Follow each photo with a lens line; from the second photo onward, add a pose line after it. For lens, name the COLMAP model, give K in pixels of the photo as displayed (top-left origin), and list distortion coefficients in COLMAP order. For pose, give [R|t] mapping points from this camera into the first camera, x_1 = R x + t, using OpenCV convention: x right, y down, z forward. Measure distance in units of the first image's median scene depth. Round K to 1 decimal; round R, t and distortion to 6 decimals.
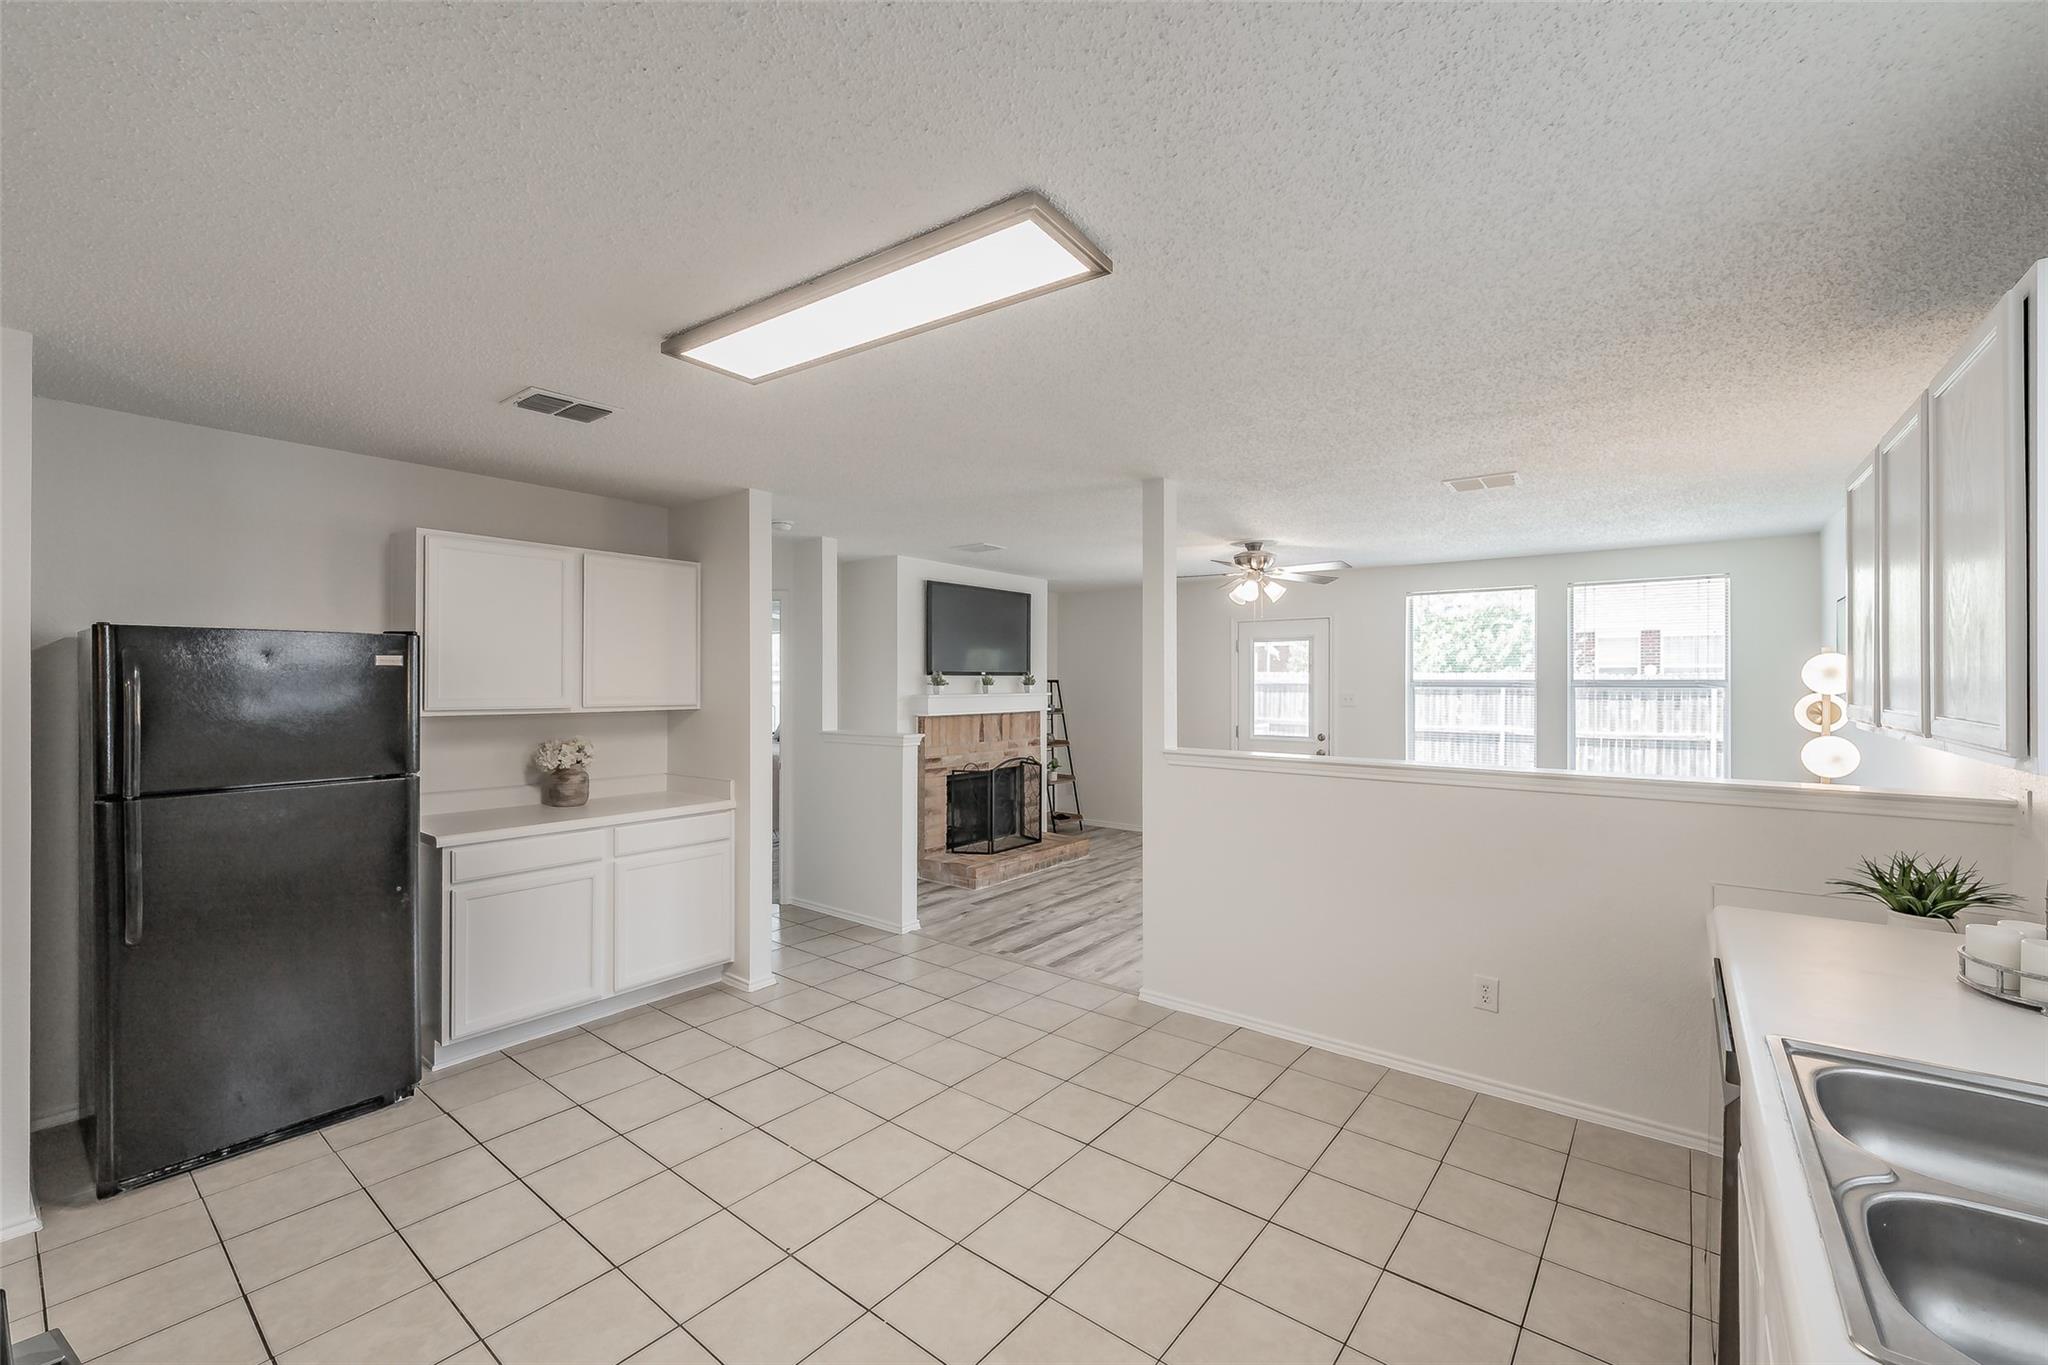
lens RADIAL K [[802.8, 0, 1020.3], [0, 802.8, 684.2], [0, 0, 1]] dist [0.000793, 0.000199]
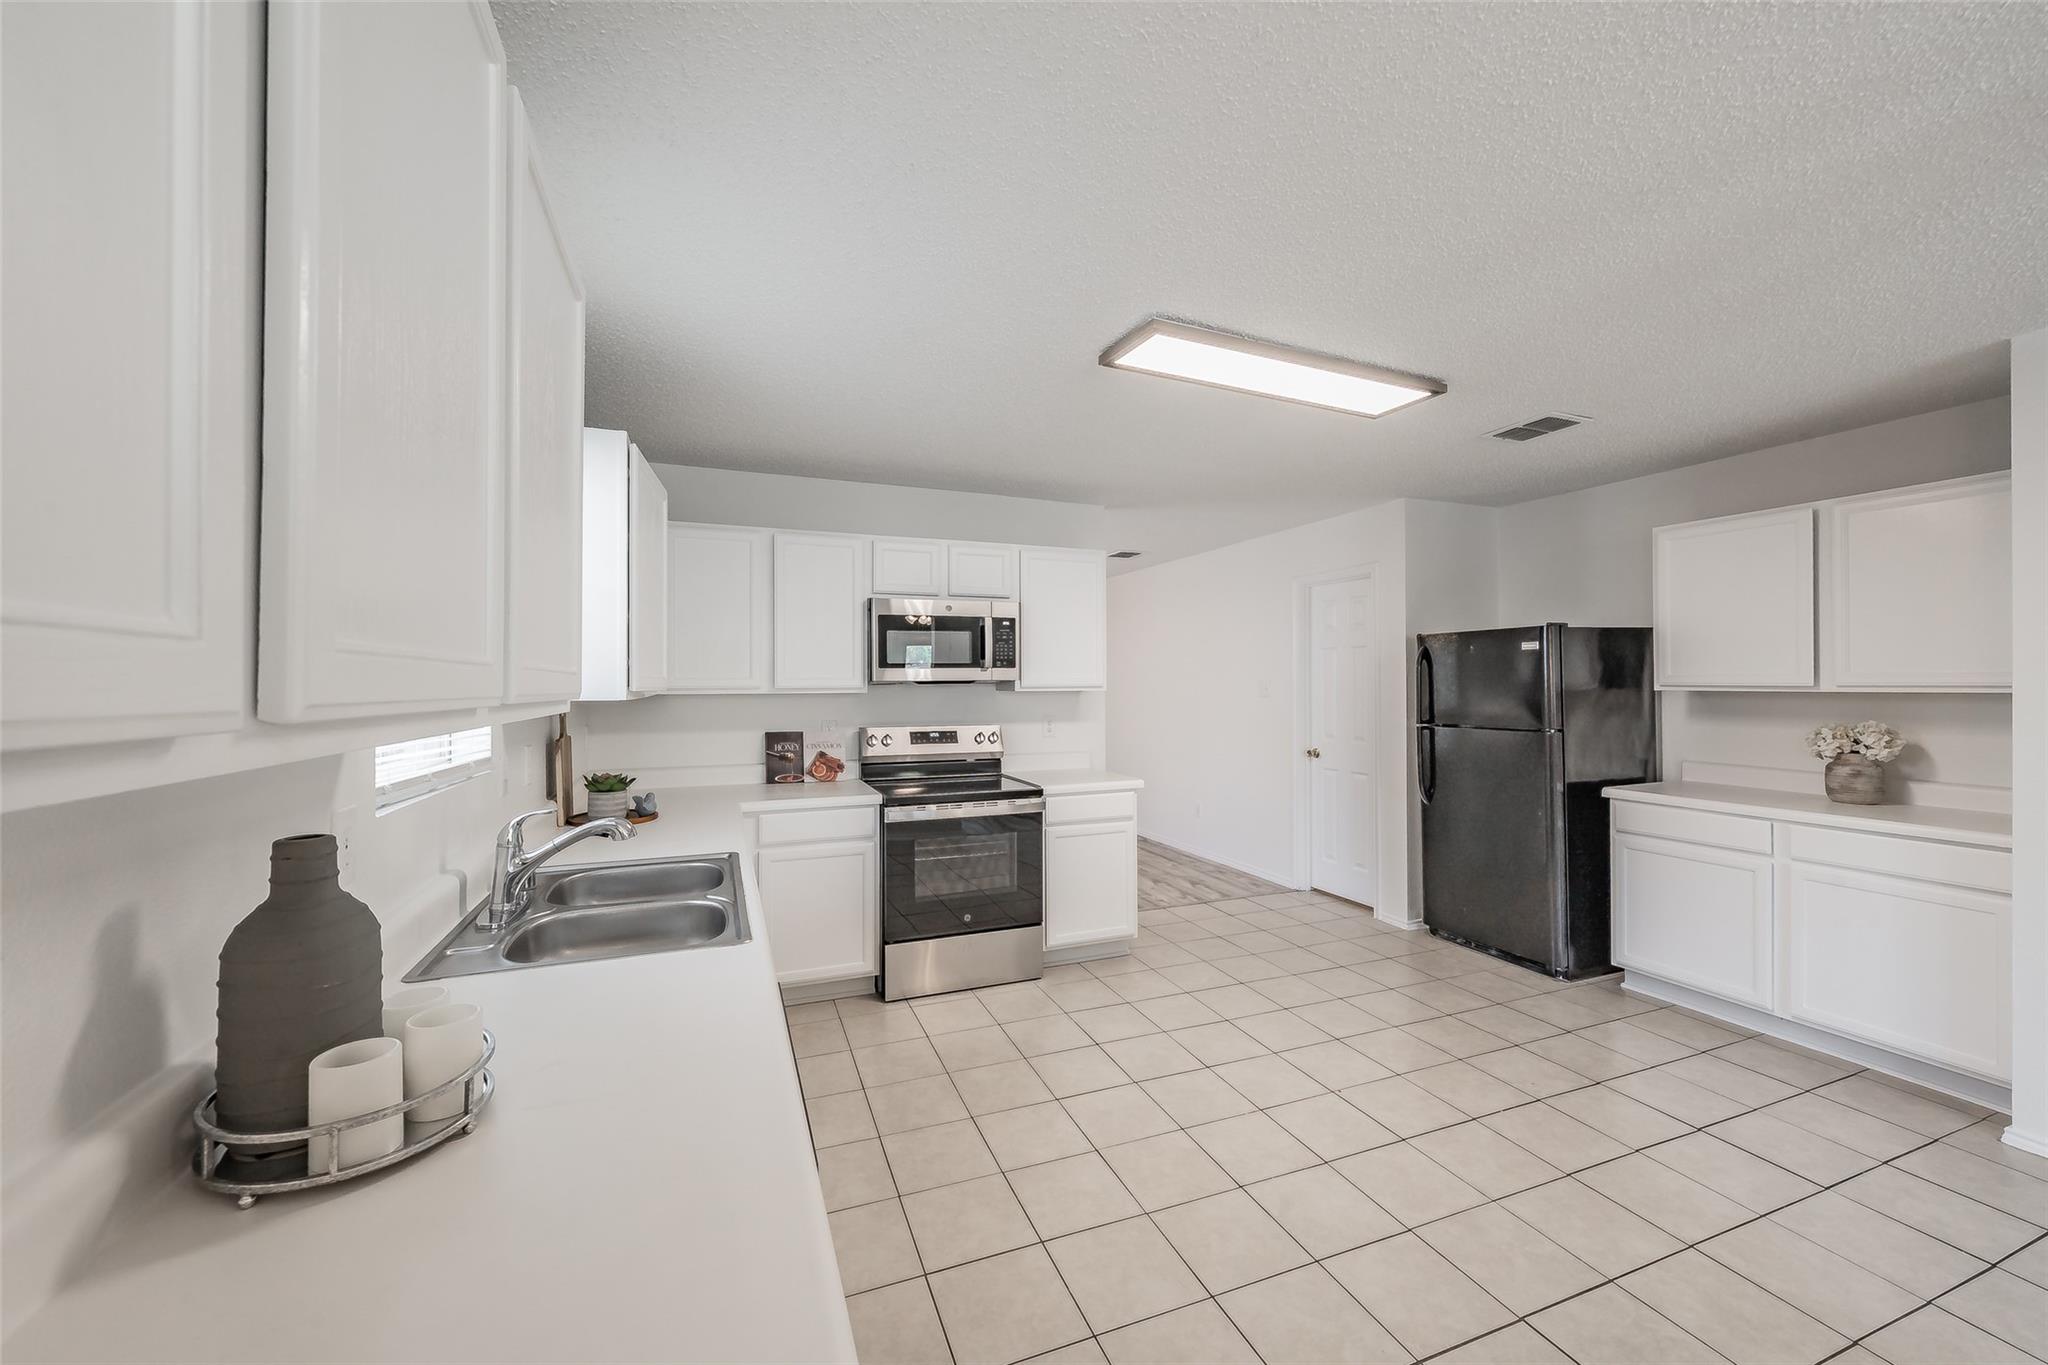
lens RADIAL K [[802.8, 0, 1020.3], [0, 802.8, 684.2], [0, 0, 1]] dist [0.000793, 0.000199]
pose [[-0.509616, 0.000414, -0.860402, 0.690792], [0.002682, 0.999996, -0.001107, 0.028903], [0.860398, -0.002872, -0.509615, 0.770641]]
